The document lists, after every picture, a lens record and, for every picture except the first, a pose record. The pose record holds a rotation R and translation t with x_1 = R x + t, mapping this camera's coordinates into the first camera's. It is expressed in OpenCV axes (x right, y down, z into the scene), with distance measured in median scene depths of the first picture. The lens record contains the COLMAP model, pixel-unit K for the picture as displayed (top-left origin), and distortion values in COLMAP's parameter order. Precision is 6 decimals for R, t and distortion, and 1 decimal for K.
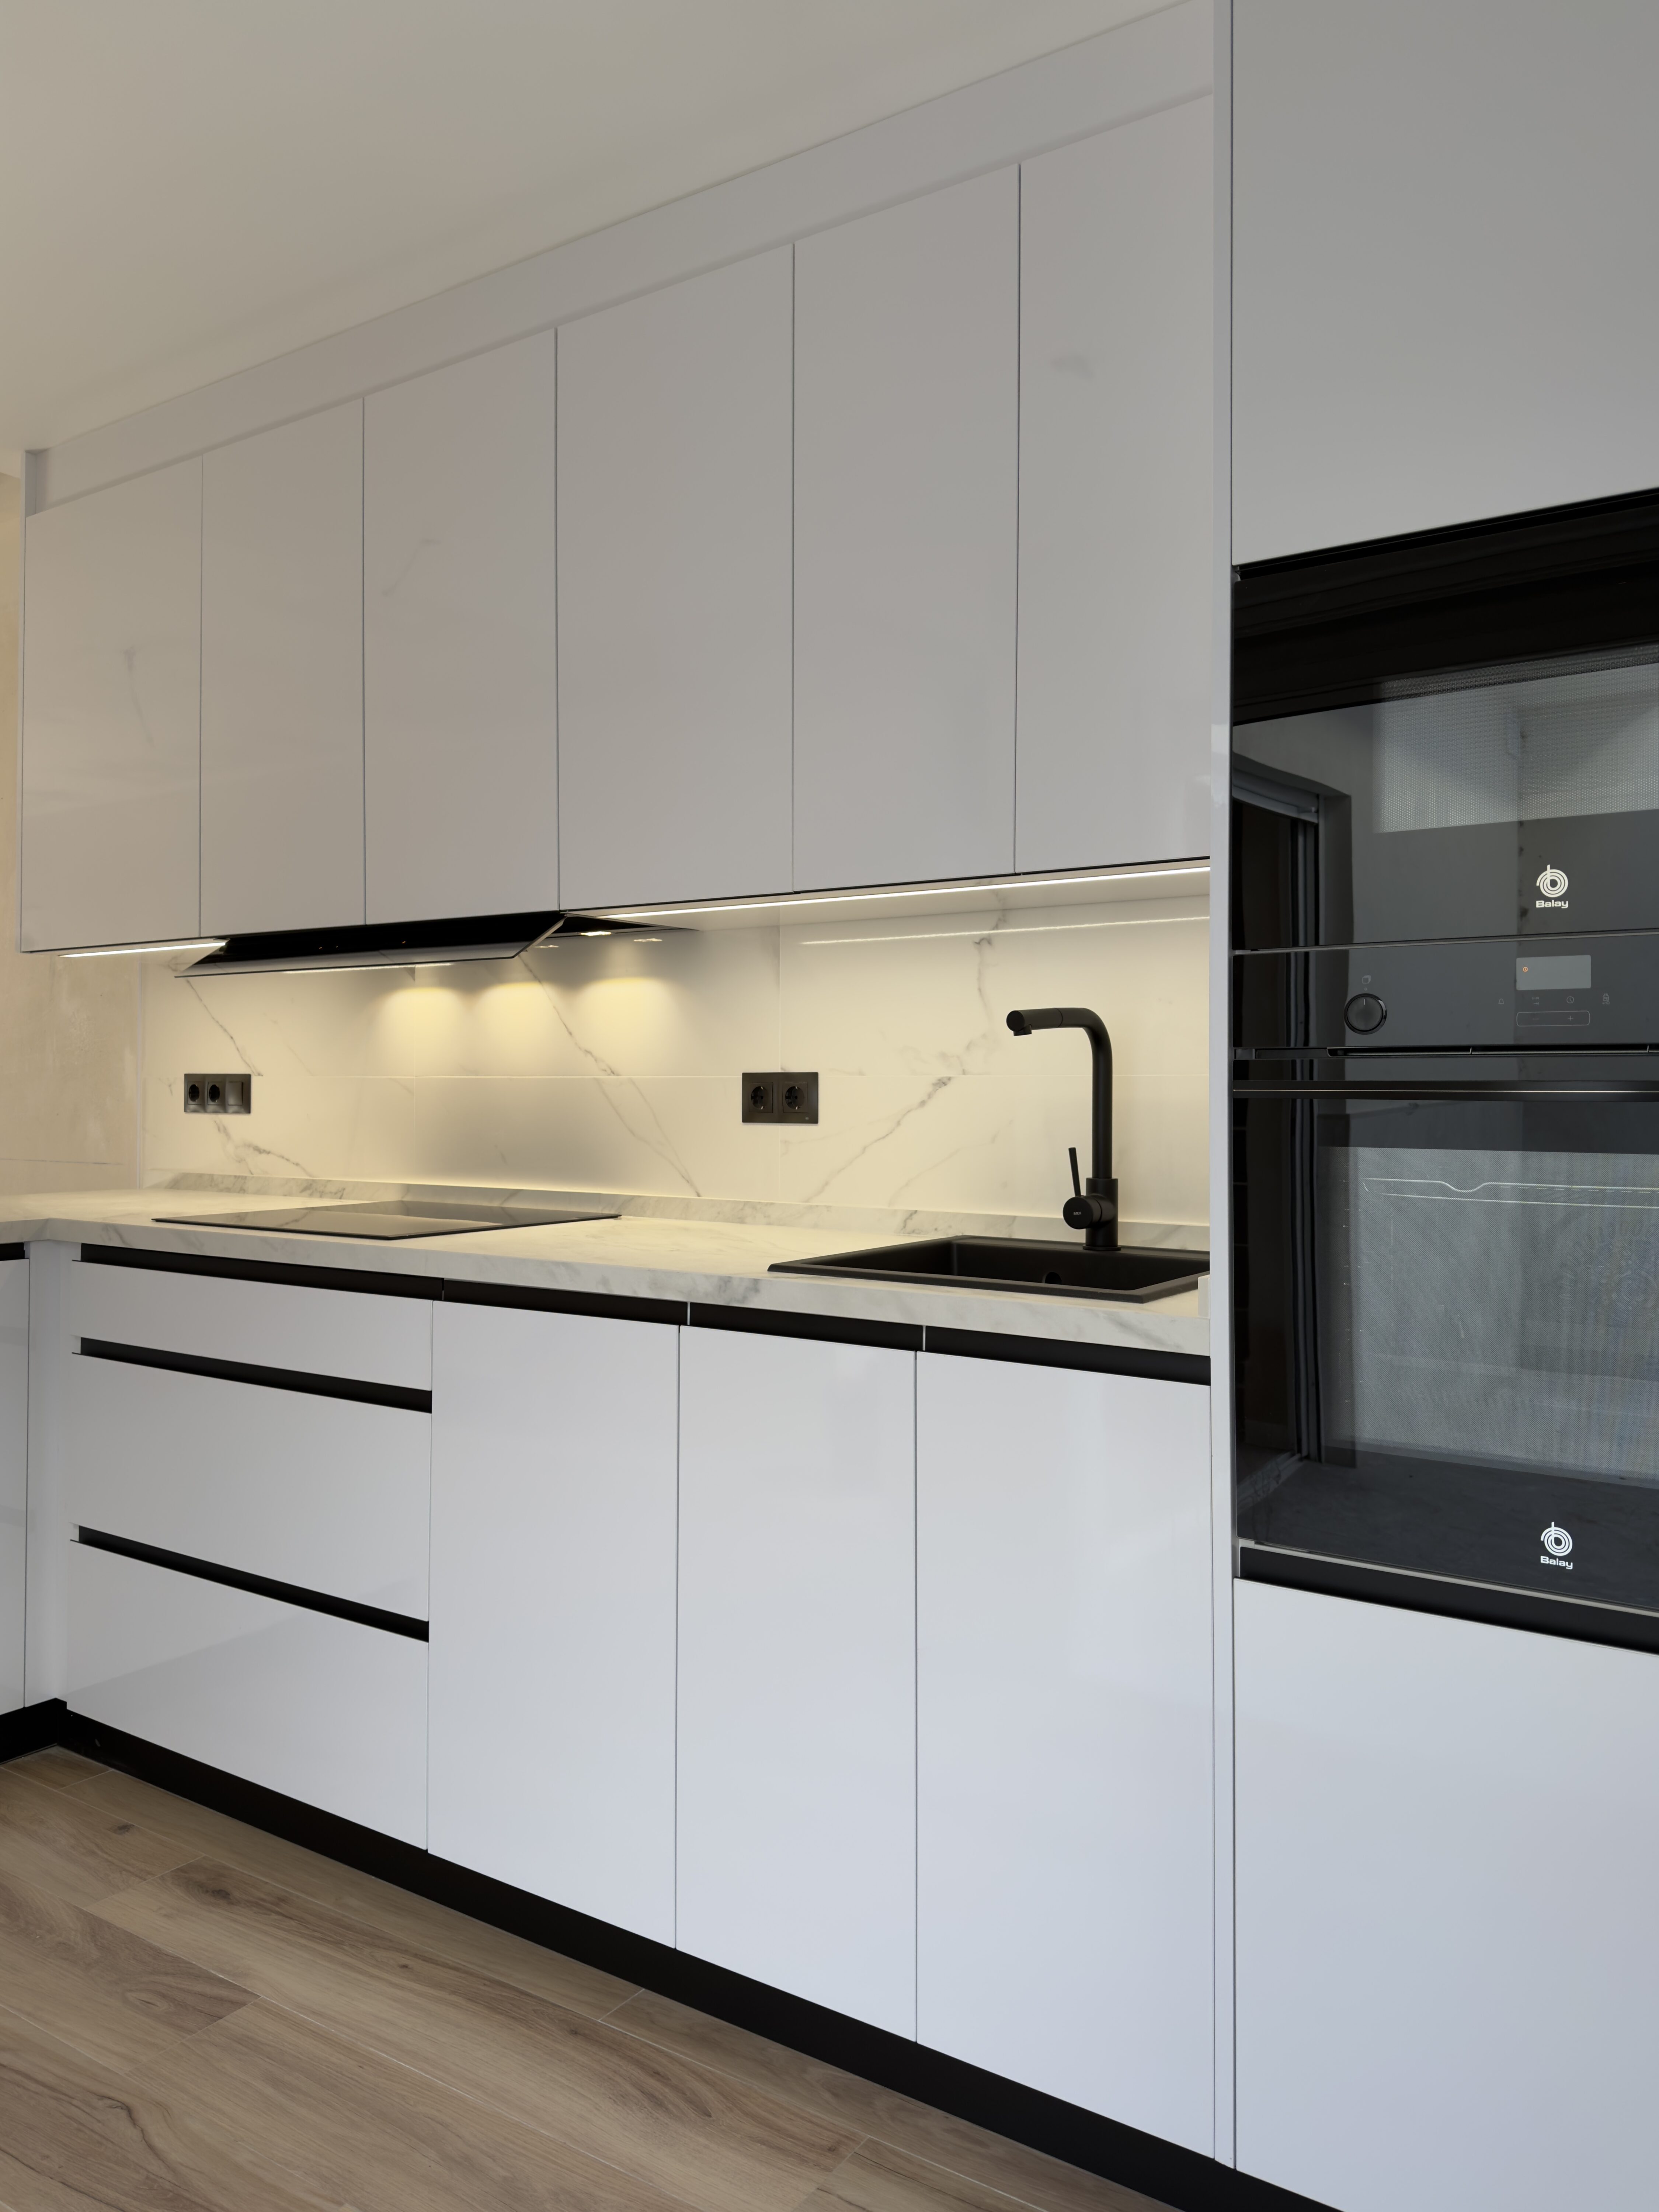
lens RADIAL K [[1573.1, 0, 828.9], [0, 1573.1, 1058.5], [0, 0, 1]] dist [0.054279, -0.097326]
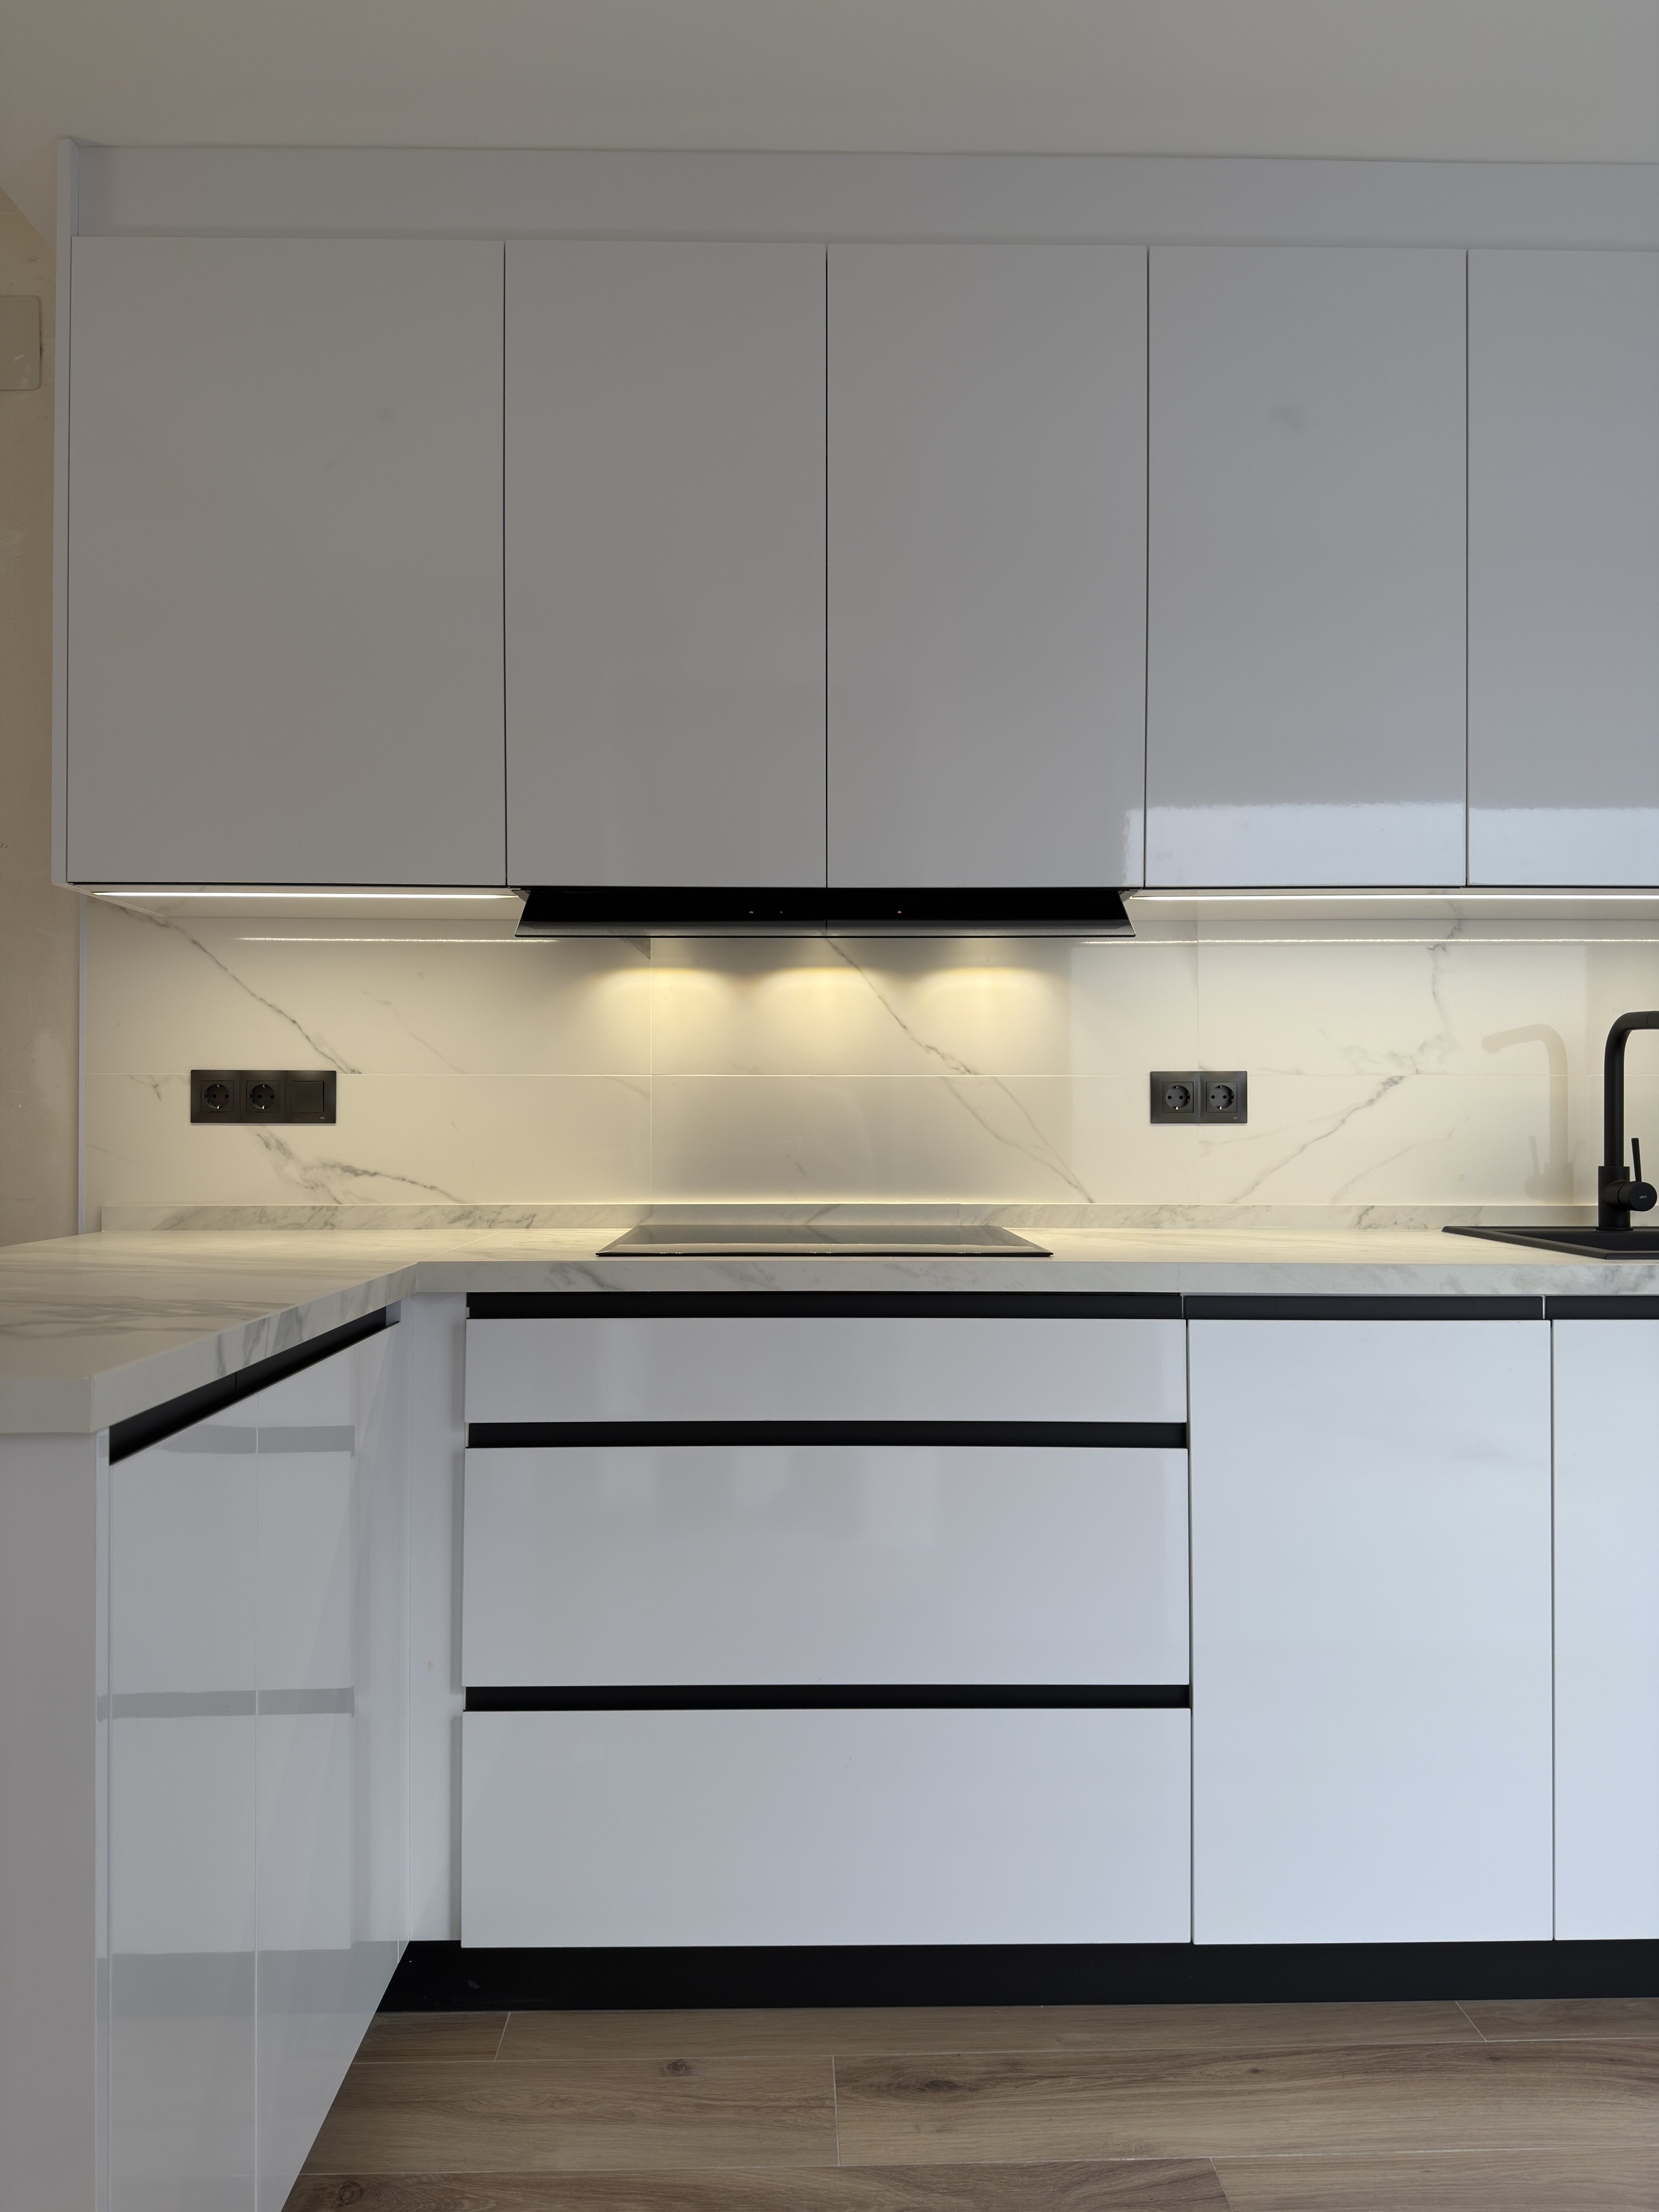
lens RADIAL K [[1544.5, 0, 829.5], [0, 1544.5, 1106.0], [0, 0, 1]] dist [0.076400, -0.100460]
pose [[0.828144, 0.000110, 0.560516, -0.760990], [-0.008042, 0.999899, 0.011685, 0.020812], [-0.560458, -0.014184, 0.828061, 0.331779]]
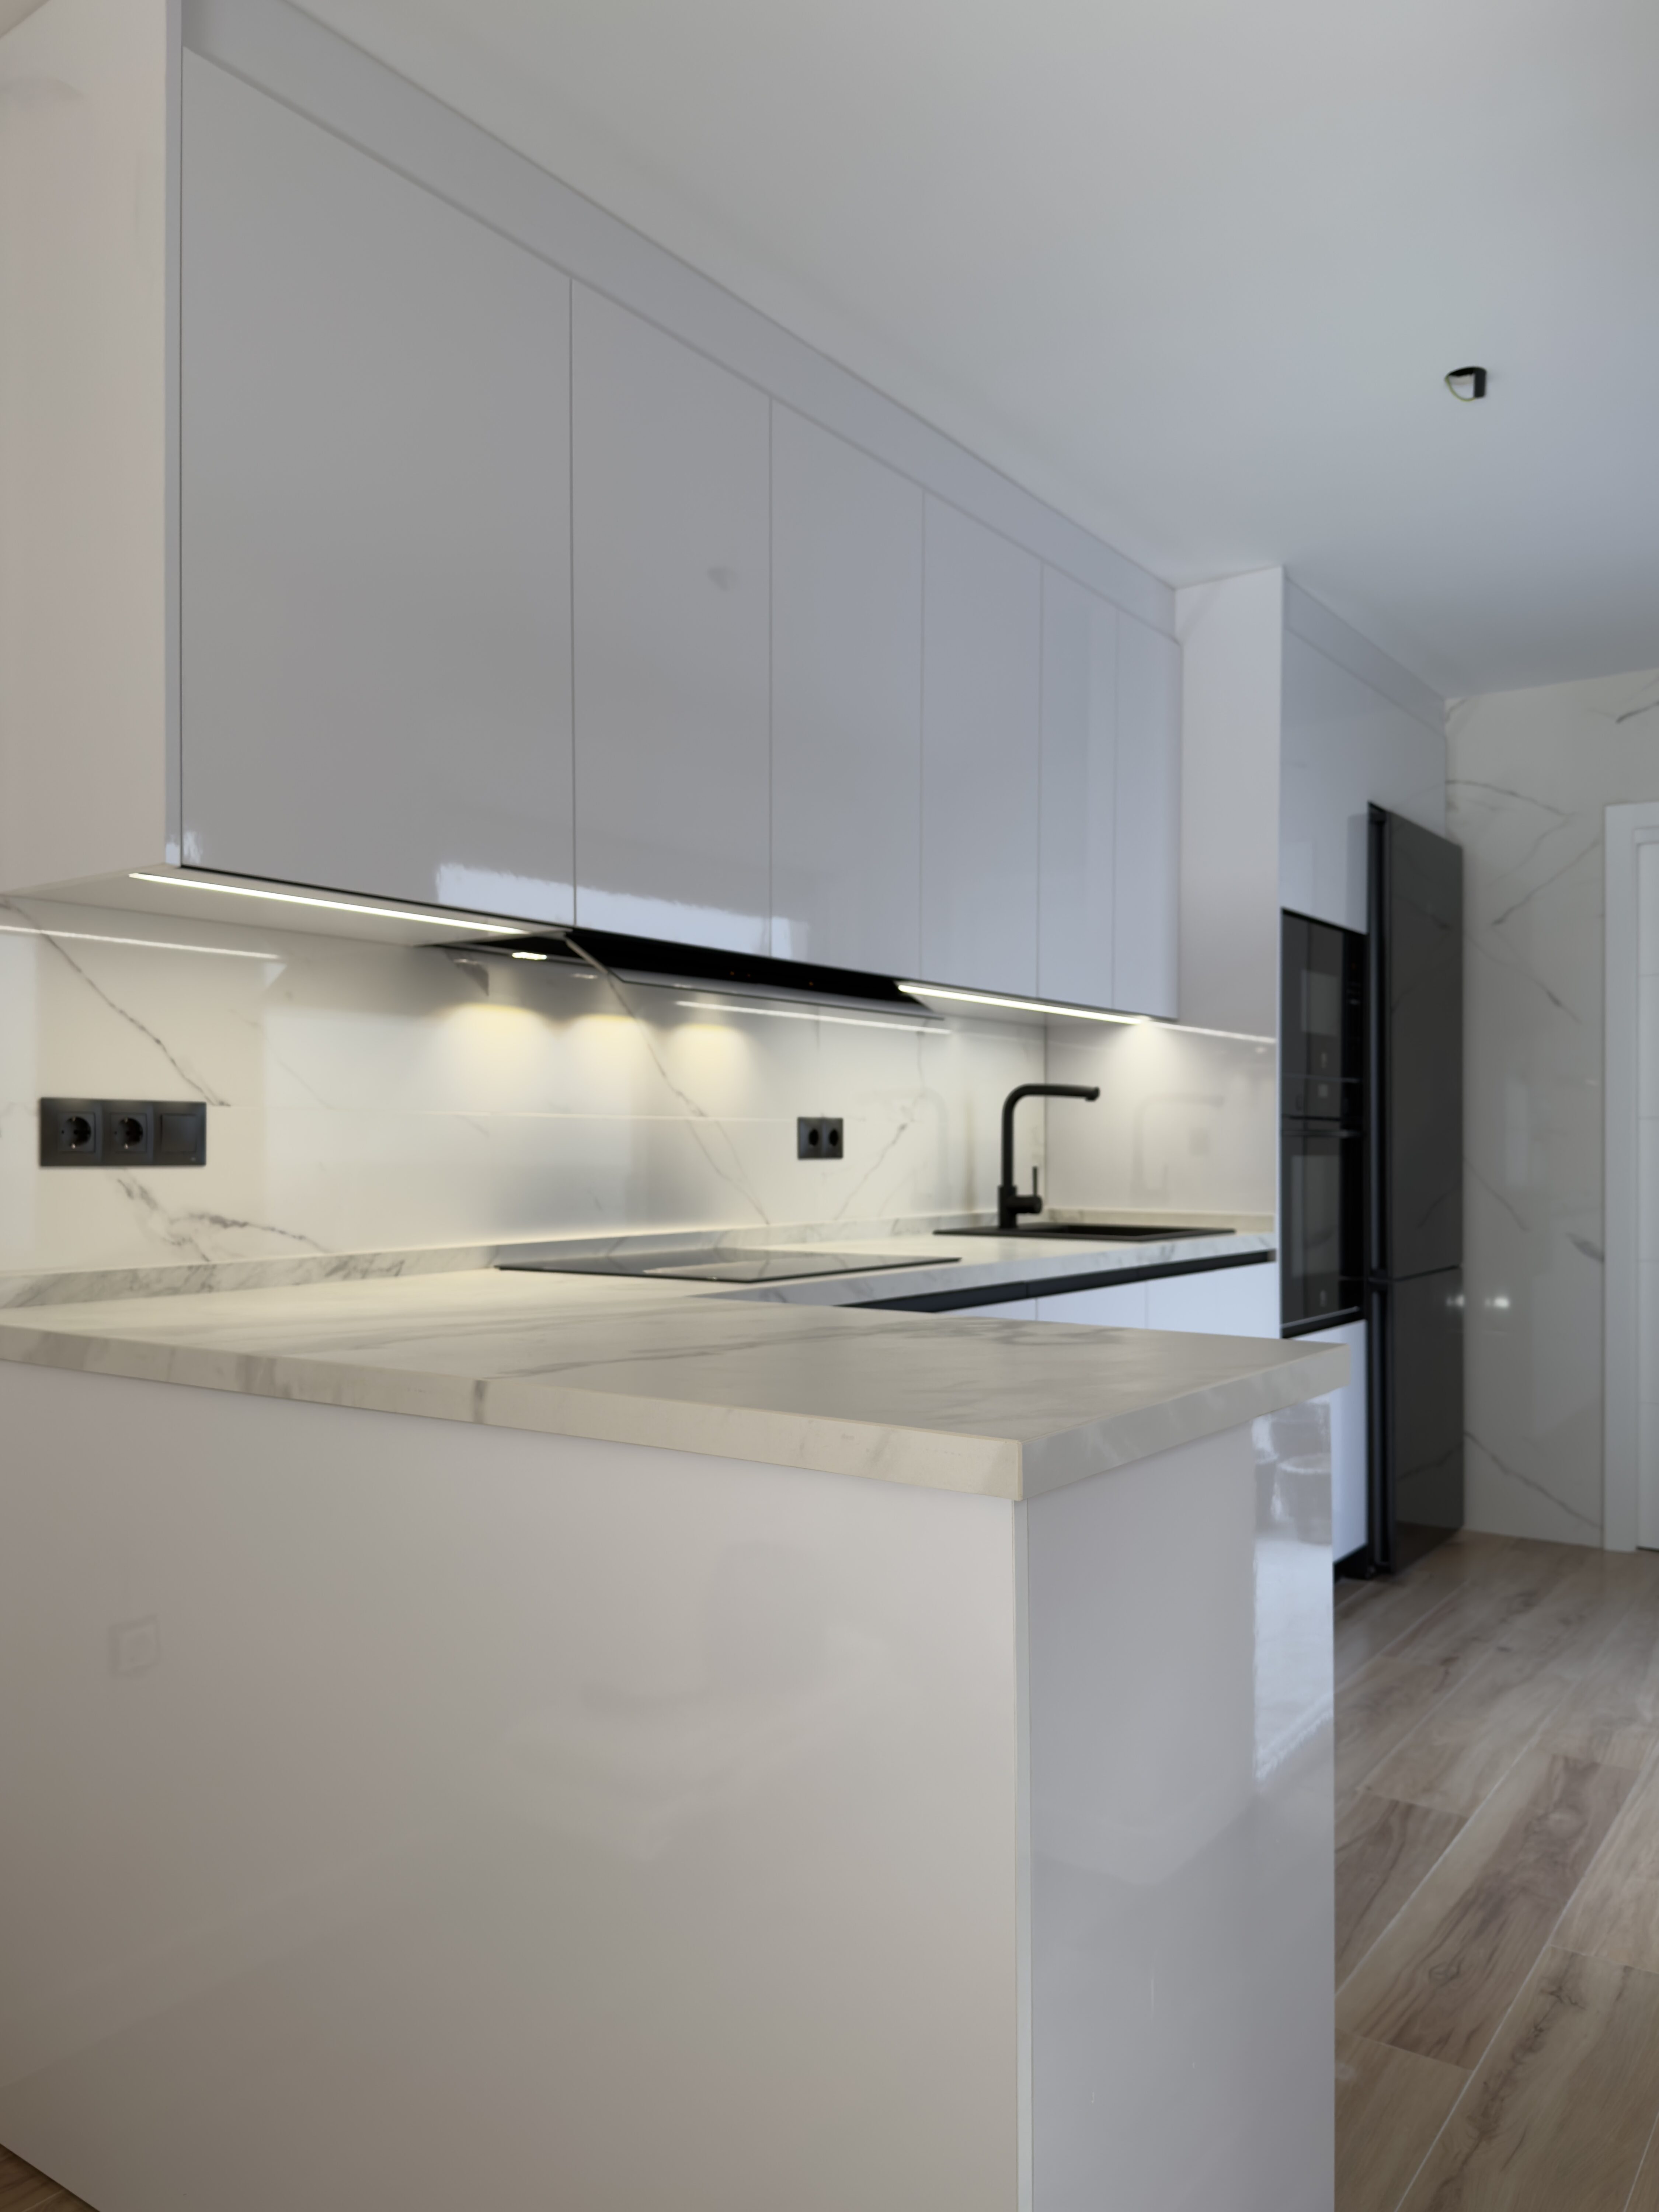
lens RADIAL K [[1602.9, 0, 829.2], [0, 1602.9, 1154.8], [0, 0, 1]] dist [-0.001444, -0.001342]
pose [[0.044742, -0.008771, 0.998960, -1.288405], [-0.018482, 0.999783, 0.009606, 0.025756], [-0.998828, -0.018892, 0.044570, 0.939414]]
